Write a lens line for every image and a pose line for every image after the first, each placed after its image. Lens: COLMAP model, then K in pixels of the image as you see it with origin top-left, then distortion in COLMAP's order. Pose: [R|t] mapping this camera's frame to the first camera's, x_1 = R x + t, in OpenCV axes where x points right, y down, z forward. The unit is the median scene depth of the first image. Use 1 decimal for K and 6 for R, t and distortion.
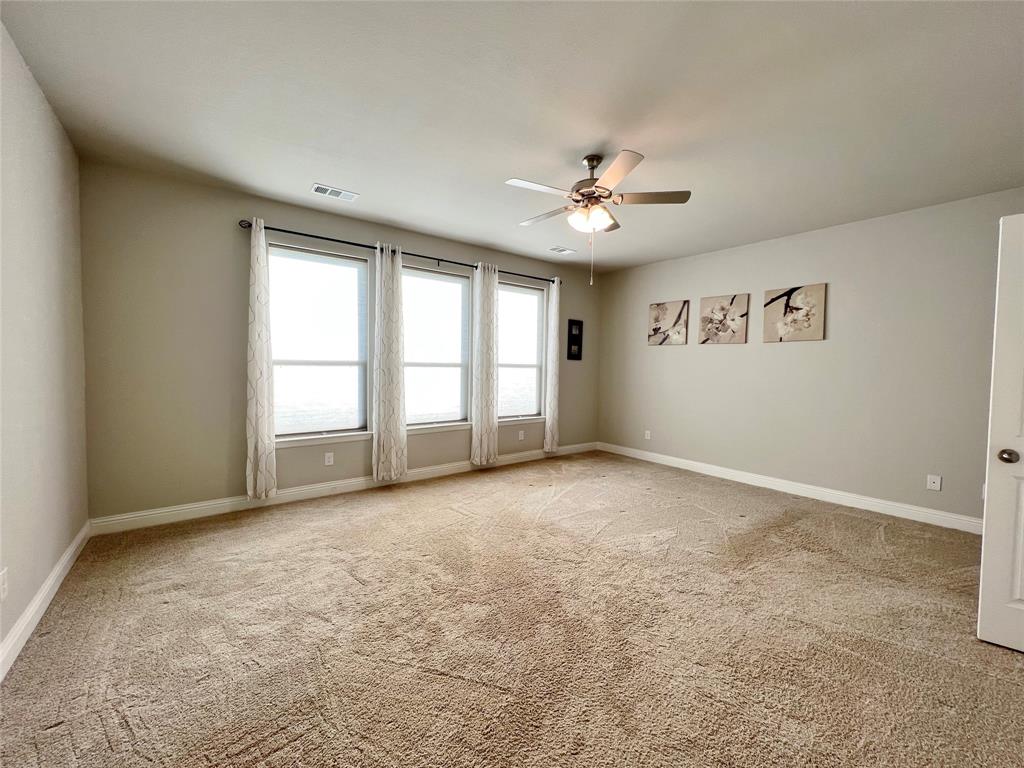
lens RADIAL K [[410.2, 0, 514.9], [0, 410.2, 385.4], [0, 0, 1]] dist [-0.001875, 0.000350]
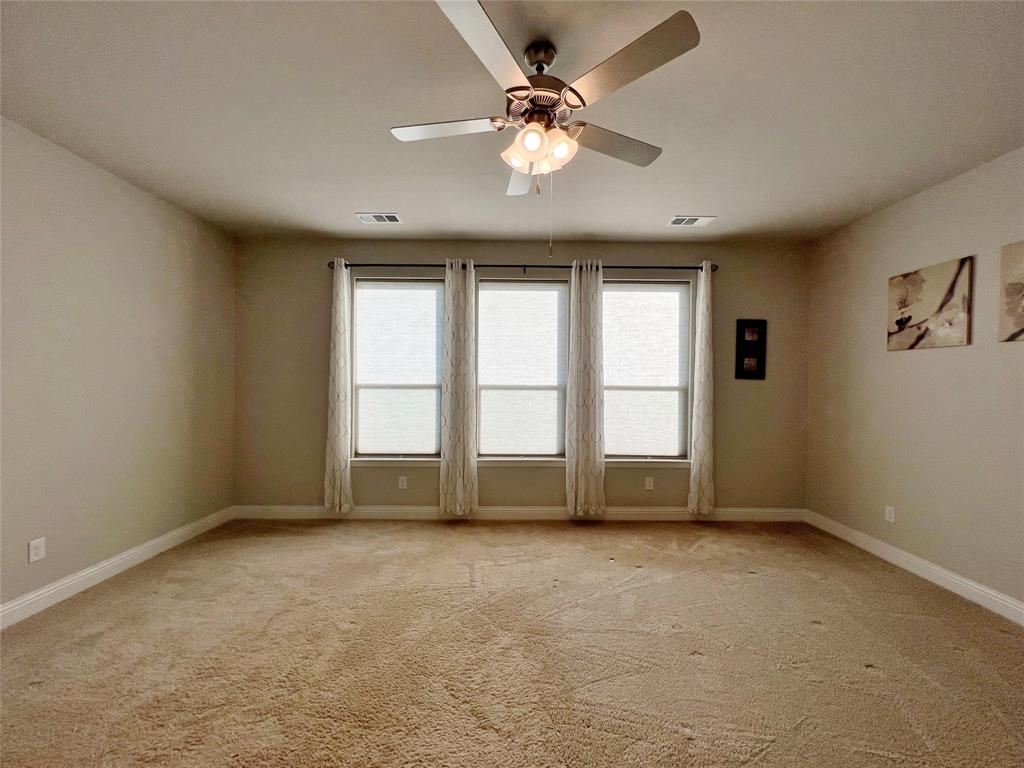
lens RADIAL K [[410.2, 0, 514.9], [0, 410.2, 385.4], [0, 0, 1]] dist [-0.001875, 0.000350]
pose [[0.791988, -0.004793, -0.610518, 0.304336], [-0.024109, 0.998944, -0.039118, -0.020304], [0.610060, 0.045700, 0.791036, 0.295581]]
